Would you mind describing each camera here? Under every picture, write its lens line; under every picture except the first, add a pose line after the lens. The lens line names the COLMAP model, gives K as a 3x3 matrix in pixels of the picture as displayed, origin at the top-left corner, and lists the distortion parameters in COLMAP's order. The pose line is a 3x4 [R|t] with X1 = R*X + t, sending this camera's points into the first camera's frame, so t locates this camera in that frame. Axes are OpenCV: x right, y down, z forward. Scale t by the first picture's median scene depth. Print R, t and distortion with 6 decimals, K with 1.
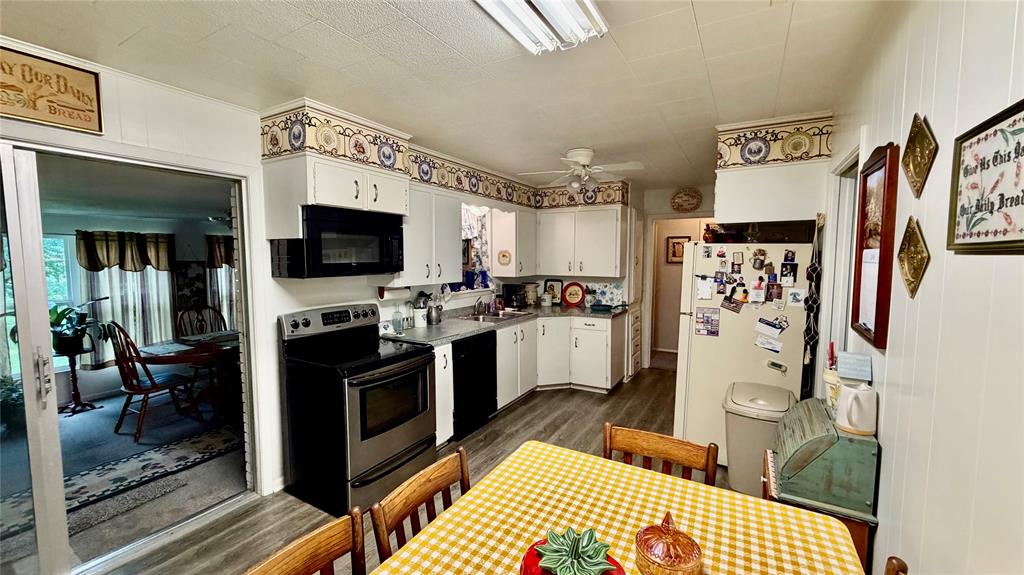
lens RADIAL K [[406.7, 0, 511.9], [0, 406.7, 285.8], [0, 0, 1]] dist [0.000096, 0.000006]
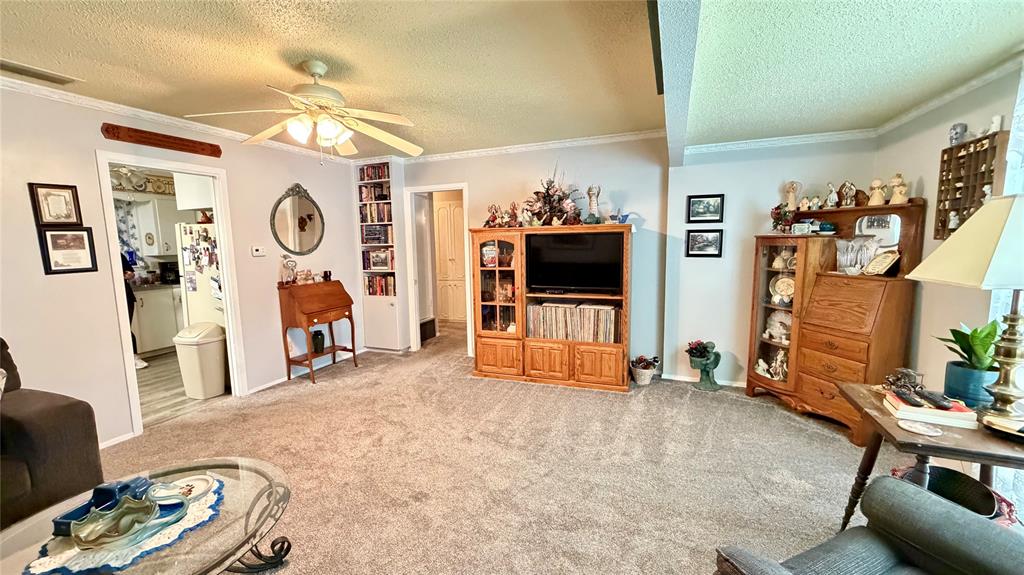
lens RADIAL K [[406.7, 0, 511.4], [0, 406.7, 290.1], [0, 0, 1]] dist [0.000096, 0.000006]
pose [[0.988954, -0.036925, 0.143547, 1.358354], [0.030162, 0.998343, 0.049014, 0.083086], [-0.145119, -0.044143, 0.988429, -0.521536]]
